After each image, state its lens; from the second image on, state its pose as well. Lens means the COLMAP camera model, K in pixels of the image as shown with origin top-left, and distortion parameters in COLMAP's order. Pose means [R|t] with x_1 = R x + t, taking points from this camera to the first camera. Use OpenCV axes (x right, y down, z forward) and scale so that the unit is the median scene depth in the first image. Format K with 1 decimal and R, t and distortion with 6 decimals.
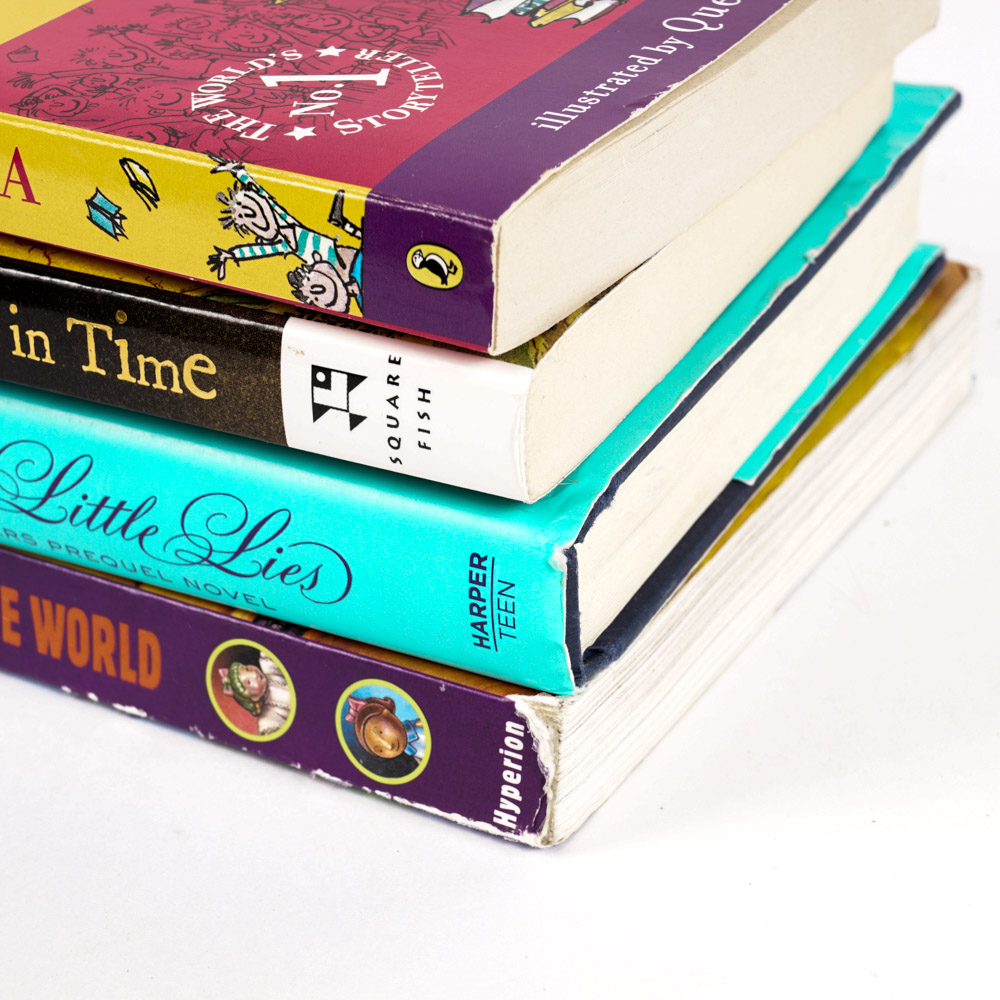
lens RADIAL K [[2267.8, 0, 497.6], [0, 2267.8, 499.7], [0, 0, 1]] dist [-0.083926, 0.000000]
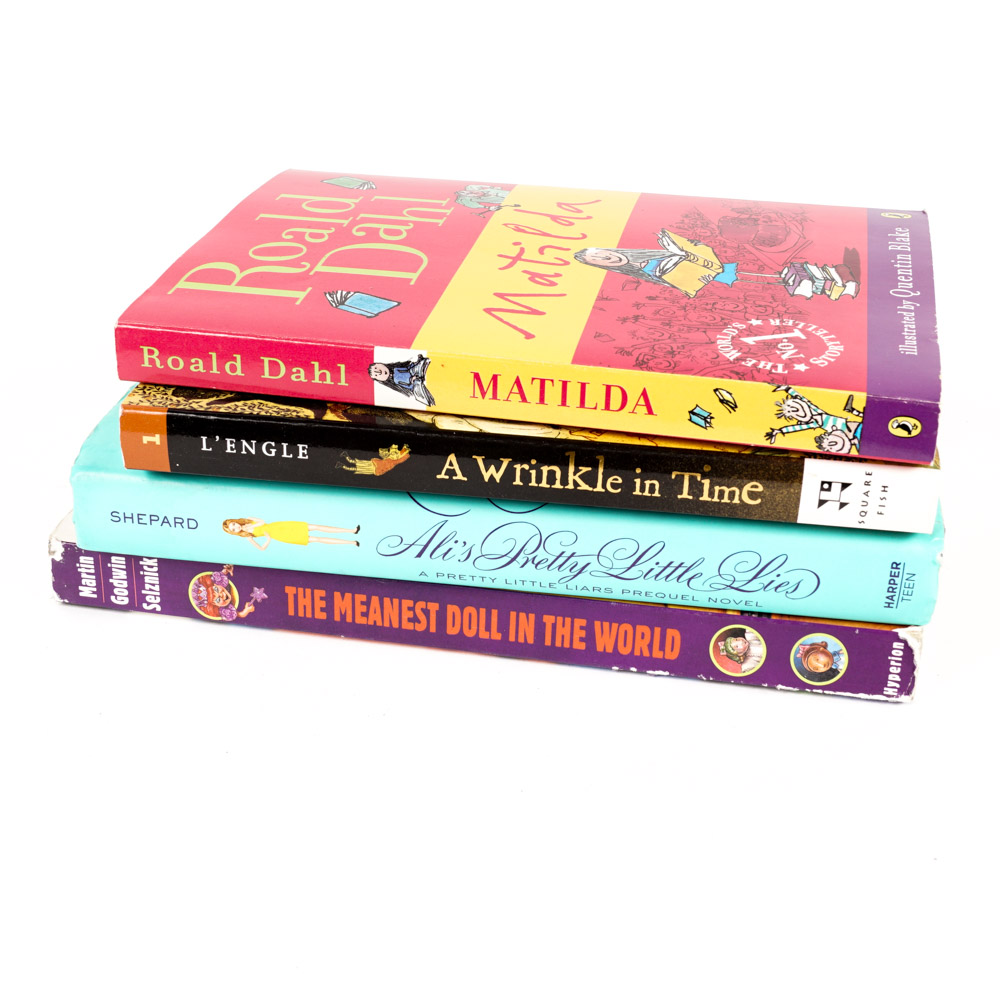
lens RADIAL K [[1472.5, 0, 498.4], [0, 1472.5, 503.3], [0, 0, 1]] dist [-0.047416, 0.000000]
pose [[0.950130, -0.126404, 0.285088, -0.694235], [0.130964, 0.991382, 0.003096, -0.077007], [-0.283022, 0.034395, 0.958496, -0.166882]]
